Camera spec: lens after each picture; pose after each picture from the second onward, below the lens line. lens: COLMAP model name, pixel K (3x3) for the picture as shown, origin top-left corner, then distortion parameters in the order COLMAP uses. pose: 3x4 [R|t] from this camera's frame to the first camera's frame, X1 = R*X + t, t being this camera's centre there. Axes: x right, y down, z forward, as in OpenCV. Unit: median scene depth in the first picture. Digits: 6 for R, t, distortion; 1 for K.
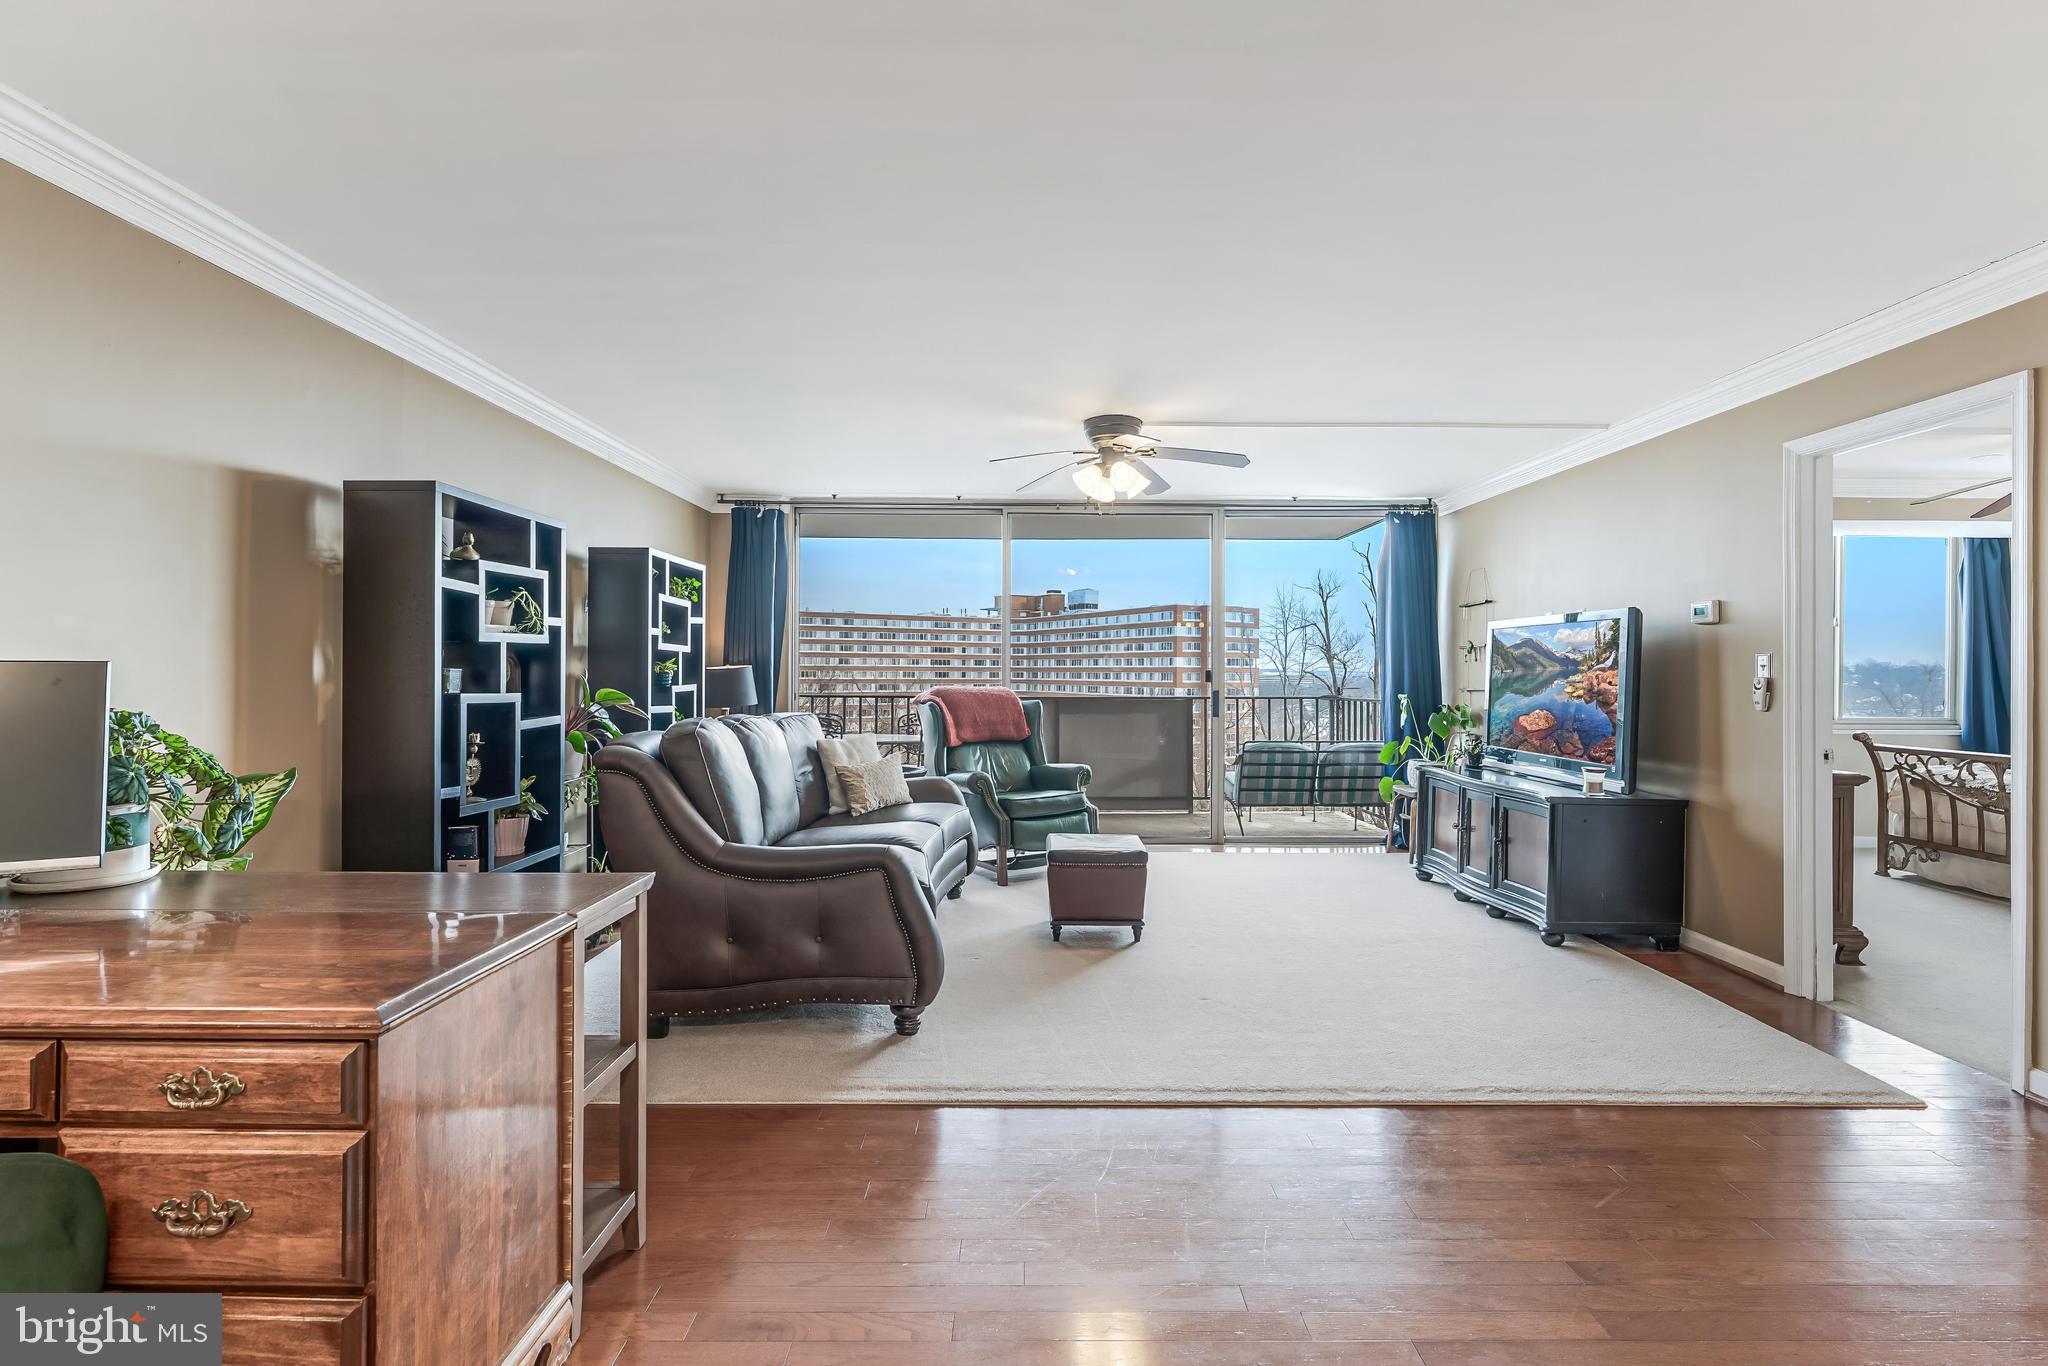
lens RADIAL K [[955.9, 0, 1033.8], [0, 955.9, 675.1], [0, 0, 1]] dist [0.000037, 0.000053]
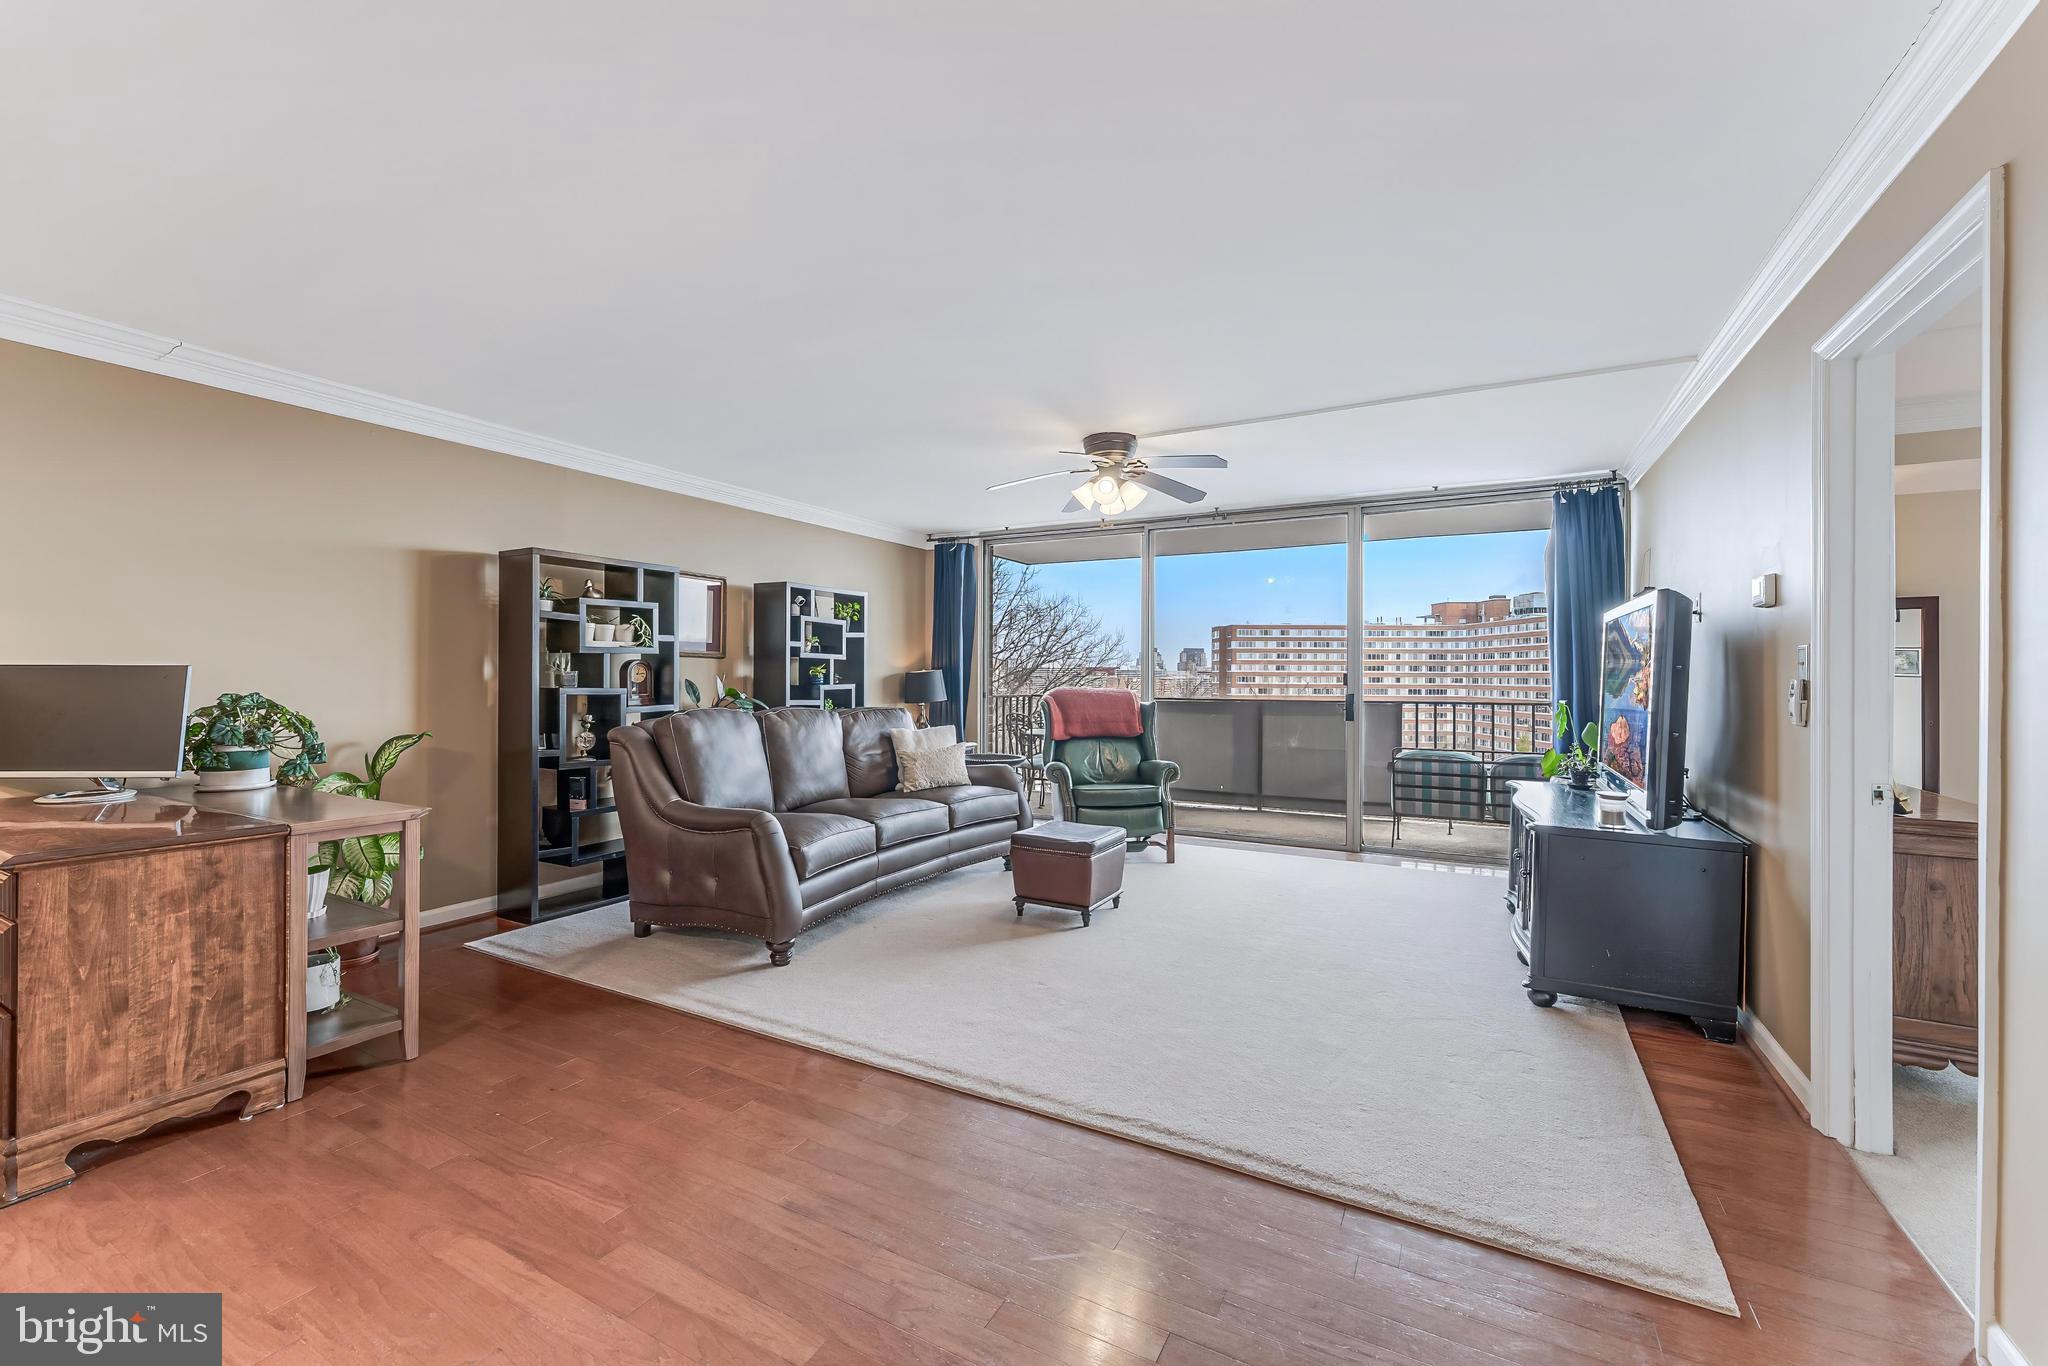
lens RADIAL K [[827.7, 0, 1023.0], [0, 827.7, 681.6], [0, 0, 1]] dist [0.001326, -0.000707]
pose [[0.875269, 0.003385, -0.483625, 0.419342], [-0.002491, 0.999994, 0.002491, 0.003016], [0.483630, -0.000976, 0.875272, 0.135744]]
